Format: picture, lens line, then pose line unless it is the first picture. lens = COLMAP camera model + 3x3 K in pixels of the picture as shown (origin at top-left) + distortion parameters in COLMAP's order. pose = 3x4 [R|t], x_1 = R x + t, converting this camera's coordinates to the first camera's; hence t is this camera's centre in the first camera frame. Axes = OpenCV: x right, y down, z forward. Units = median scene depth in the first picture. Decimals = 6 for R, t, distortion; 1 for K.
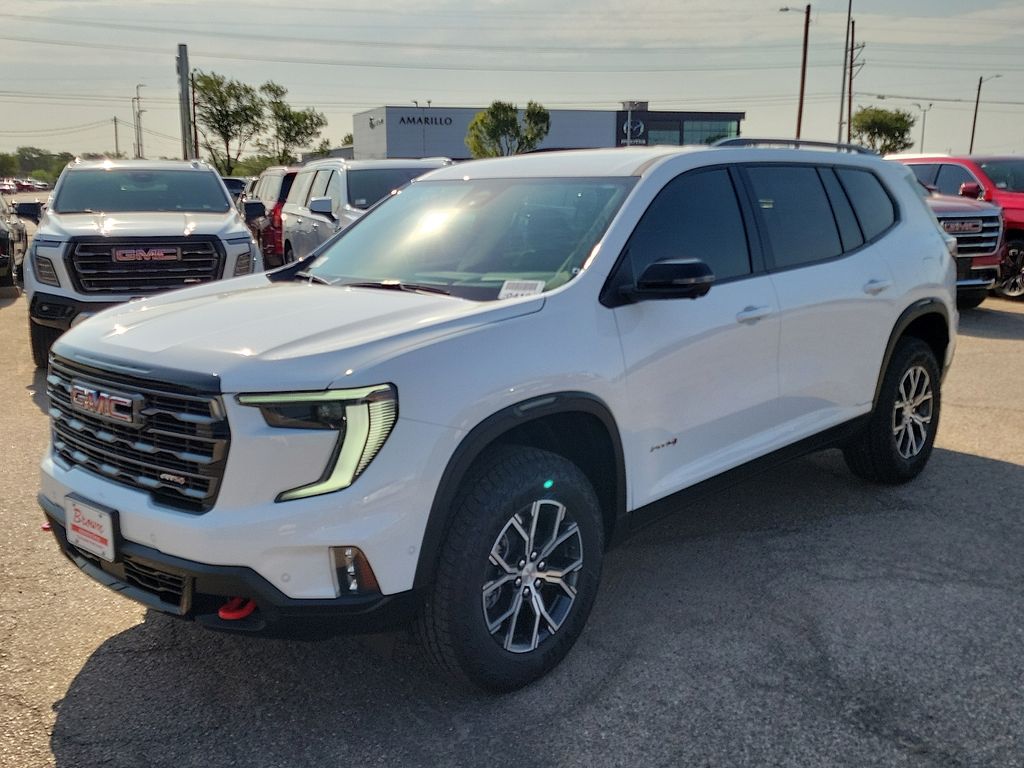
lens RADIAL K [[1050.3, 0, 499.7], [0, 1050.3, 385.1], [0, 0, 1]] dist [0.065923, -0.014781]
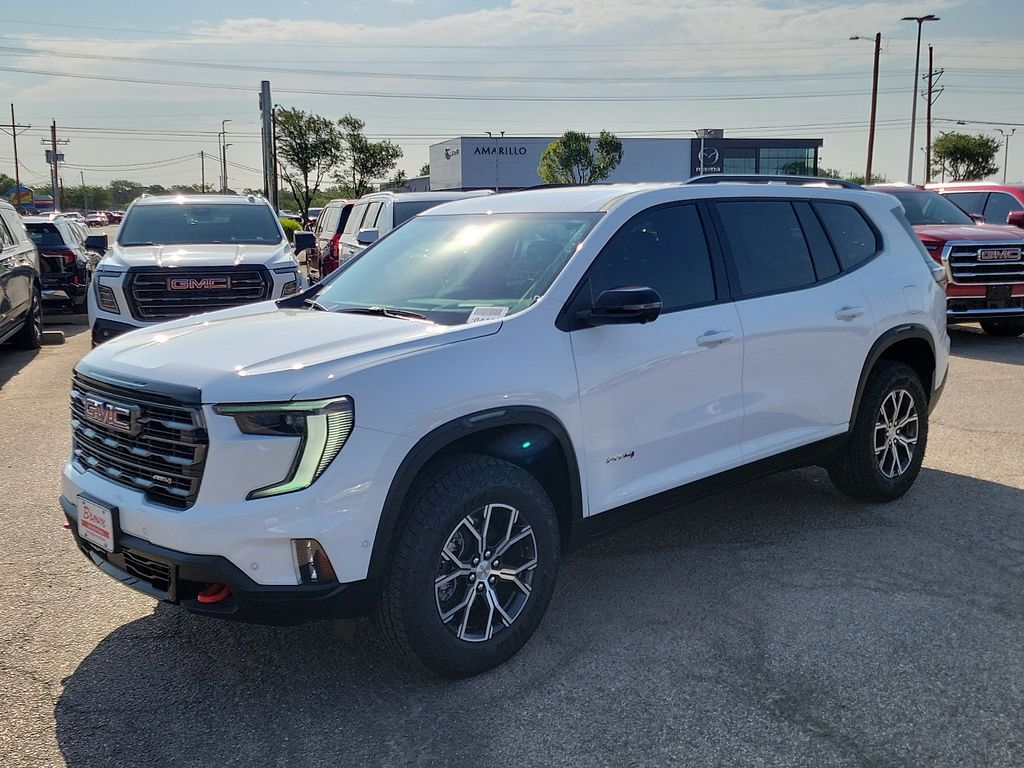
lens RADIAL K [[1059.6, 0, 512.4], [0, 1059.6, 371.5], [0, 0, 1]] dist [0.047987, 0.019468]
pose [[0.997970, 0.003835, -0.063571, 0.111032], [-0.006335, 0.999212, -0.039179, 0.011828], [0.063371, 0.039502, 0.997208, -0.102817]]
